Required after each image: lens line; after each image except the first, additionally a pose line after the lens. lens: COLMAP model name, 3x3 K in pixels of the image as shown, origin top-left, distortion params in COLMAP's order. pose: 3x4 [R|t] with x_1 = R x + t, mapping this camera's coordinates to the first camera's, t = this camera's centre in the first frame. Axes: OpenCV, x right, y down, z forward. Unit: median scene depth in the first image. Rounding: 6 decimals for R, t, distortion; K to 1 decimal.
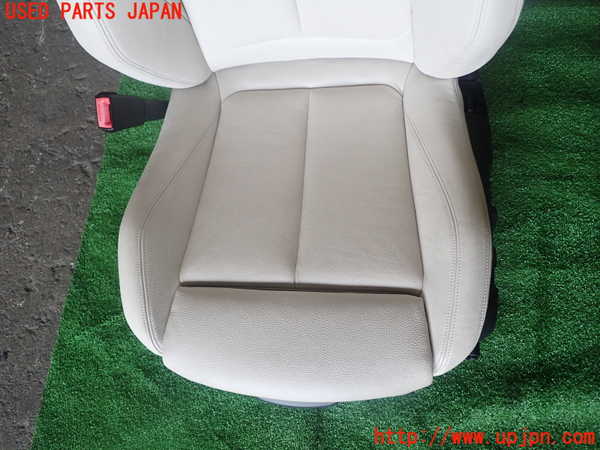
lens RADIAL K [[494.1, 0, 298.7], [0, 494.1, 224.4], [0, 0, 1]] dist [0.009597, -0.008376]
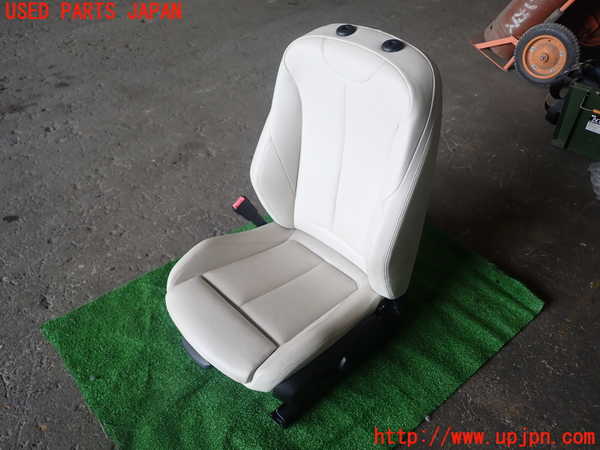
lens RADIAL K [[494.1, 0, 296.6], [0, 494.1, 225.3], [0, 0, 1]] dist [0.009597, -0.008376]
pose [[0.717426, 0.555049, -0.420975, 0.608659], [-0.690793, 0.644912, -0.326945, 0.298567], [0.090022, 0.525366, 0.846101, -0.610000]]
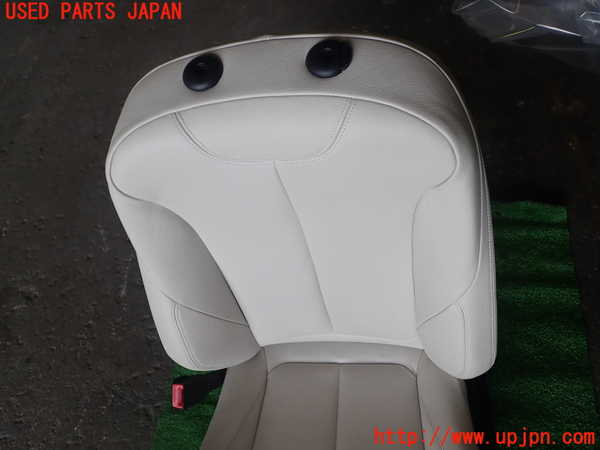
lens RADIAL K [[494.1, 0, 297.3], [0, 494.1, 225.0], [0, 0, 1]] dist [0.009597, -0.008376]
pose [[0.997865, -0.000334, -0.065306, -0.003251], [-0.019578, 0.952462, -0.304027, -0.212188], [0.062303, 0.304656, 0.950423, -0.260630]]
